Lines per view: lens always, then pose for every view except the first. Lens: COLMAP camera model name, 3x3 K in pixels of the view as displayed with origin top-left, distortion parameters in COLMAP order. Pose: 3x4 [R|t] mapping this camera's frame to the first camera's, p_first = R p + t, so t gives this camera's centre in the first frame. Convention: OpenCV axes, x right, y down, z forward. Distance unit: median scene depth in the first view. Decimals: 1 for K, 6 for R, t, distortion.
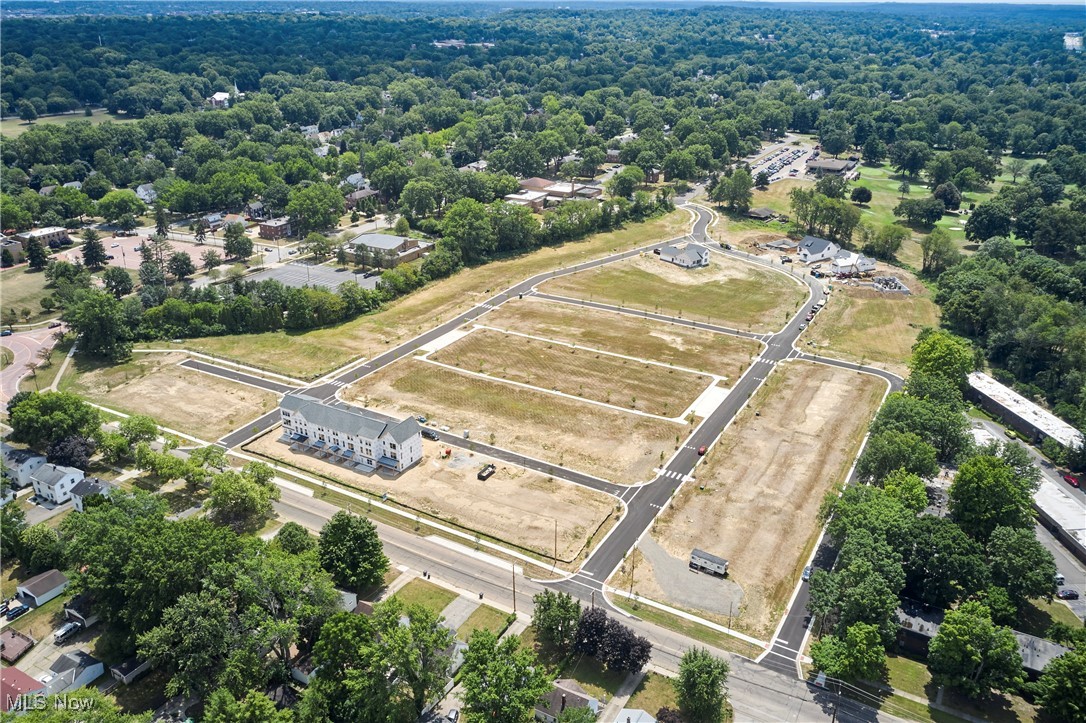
lens RADIAL K [[850.7, 0, 543.1], [0, 850.7, 364.2], [0, 0, 1]] dist [-0.003984, 0.002461]
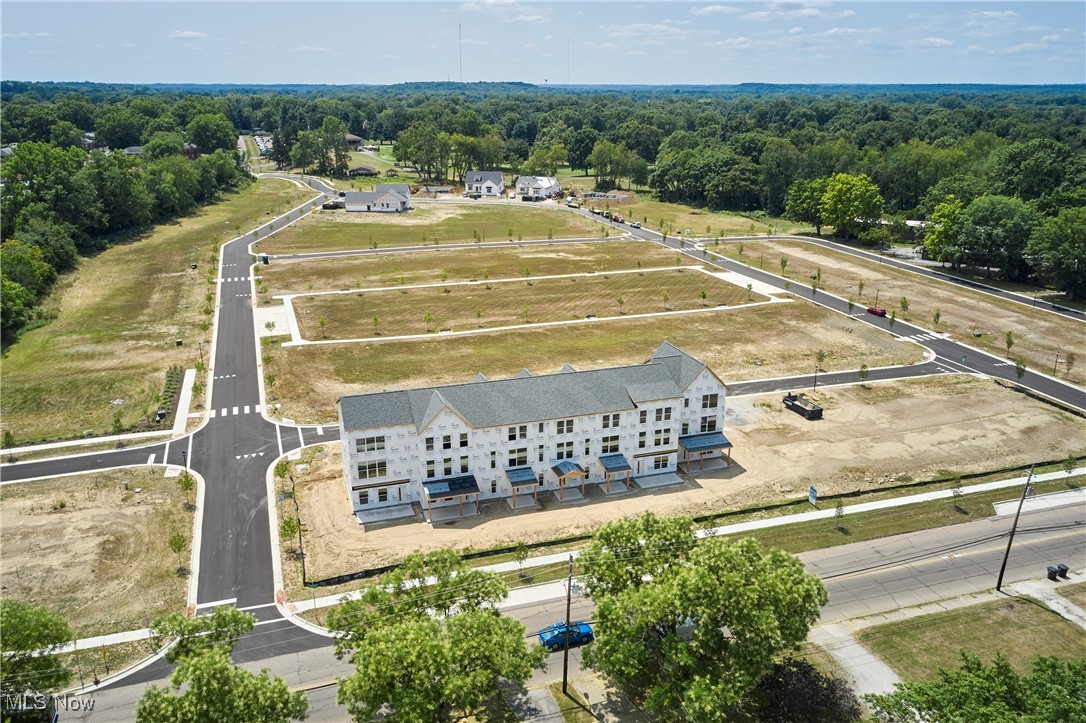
lens RADIAL K [[850.7, 0, 540.1], [0, 850.7, 360.3], [0, 0, 1]] dist [-0.003984, 0.002461]
pose [[0.664507, -0.231276, 0.710592, -0.424902], [0.297692, 0.954120, 0.032151, 0.029787], [-0.685426, 0.190173, 0.702869, 0.598154]]
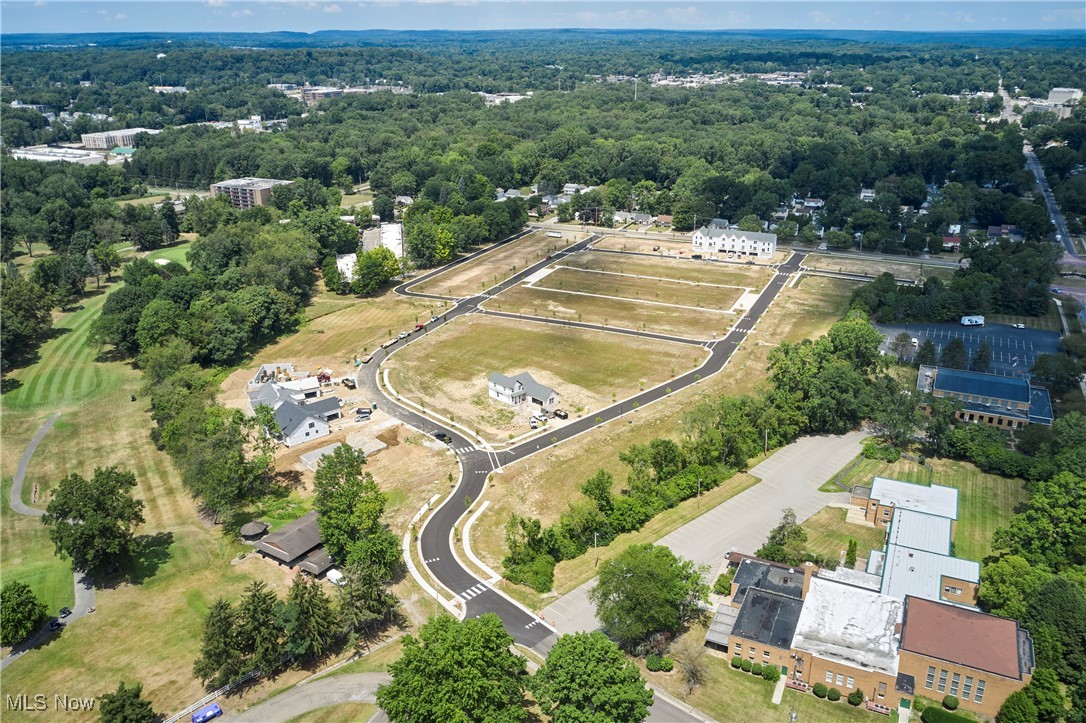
lens RADIAL K [[850.7, 0, 543.1], [0, 850.7, 361.7], [0, 0, 1]] dist [-0.003984, 0.002461]
pose [[-0.997439, 0.025007, -0.067007, 0.282061], [-0.029491, 0.709726, 0.703860, -0.897152], [0.065158, 0.704034, -0.707171, 2.112296]]
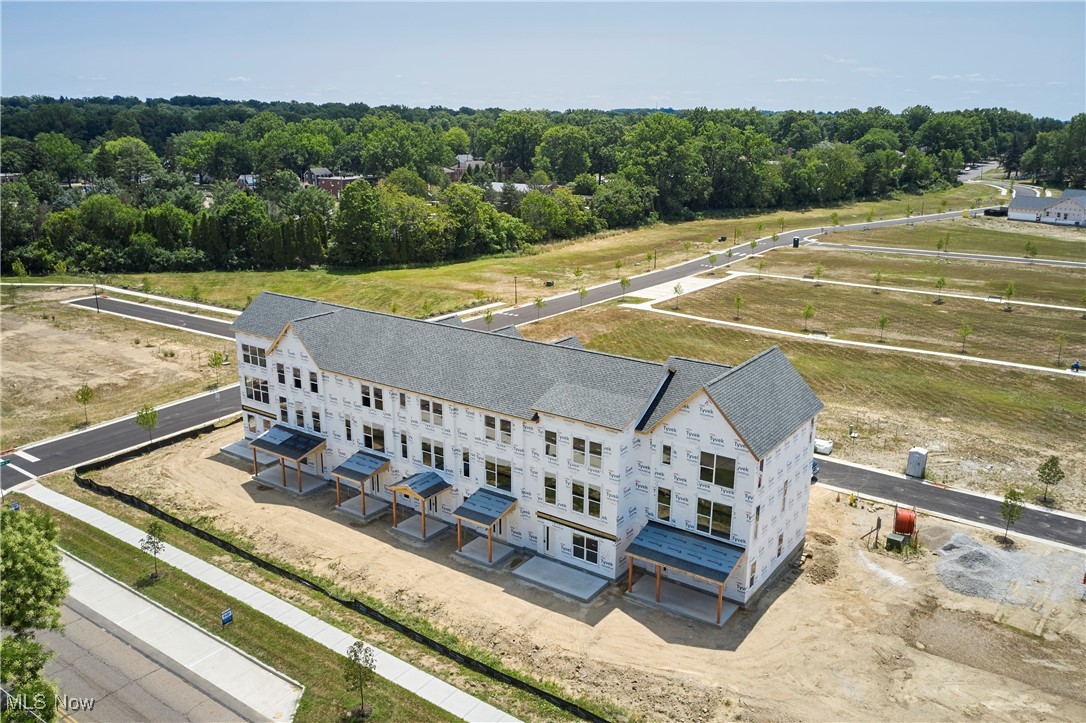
lens RADIAL K [[850.7, 0, 542.9], [0, 850.7, 352.2], [0, 0, 1]] dist [-0.003984, 0.002461]
pose [[0.994893, 0.023821, -0.098089, -0.157633], [-0.037925, 0.988771, -0.144547, 0.079235], [0.093544, 0.147528, 0.984624, 0.634681]]
